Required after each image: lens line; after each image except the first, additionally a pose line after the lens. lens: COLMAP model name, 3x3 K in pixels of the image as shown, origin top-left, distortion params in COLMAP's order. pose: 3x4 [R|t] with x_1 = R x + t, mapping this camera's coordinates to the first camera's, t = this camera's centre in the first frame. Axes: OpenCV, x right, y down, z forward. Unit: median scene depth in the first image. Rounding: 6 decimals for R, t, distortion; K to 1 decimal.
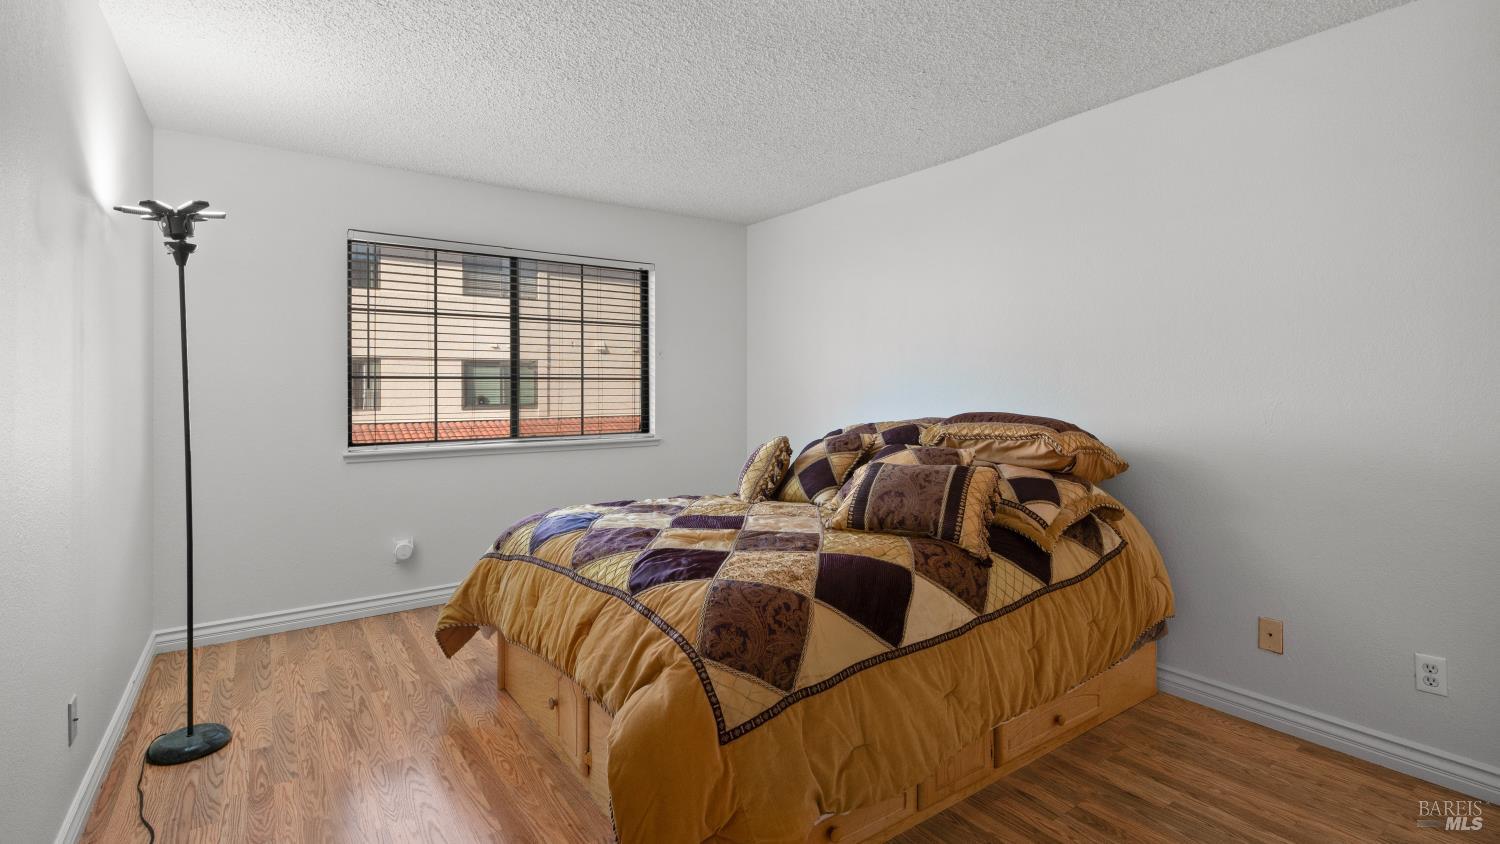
lens RADIAL K [[686.5, 0, 745.5], [0, 686.5, 414.3], [0, 0, 1]] dist [0.010094, -0.000221]
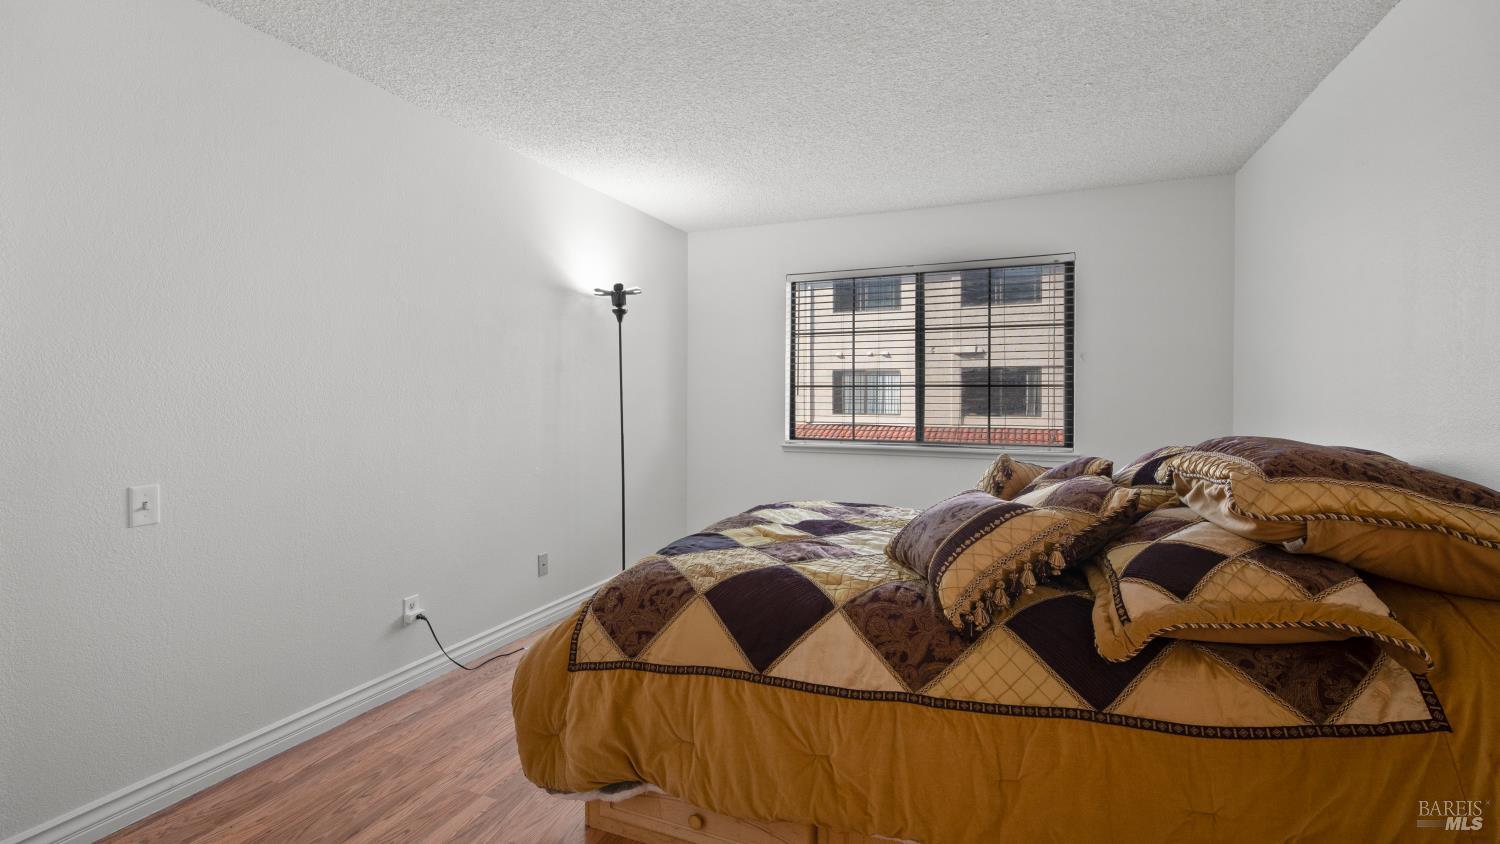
lens RADIAL K [[686.5, 0, 745.5], [0, 686.5, 414.3], [0, 0, 1]] dist [0.010094, -0.000221]
pose [[0.521407, 0.027001, -0.852881, 0.522848], [-0.036184, 0.999300, 0.009516, -0.010606], [0.852541, 0.025899, 0.522019, 0.254944]]
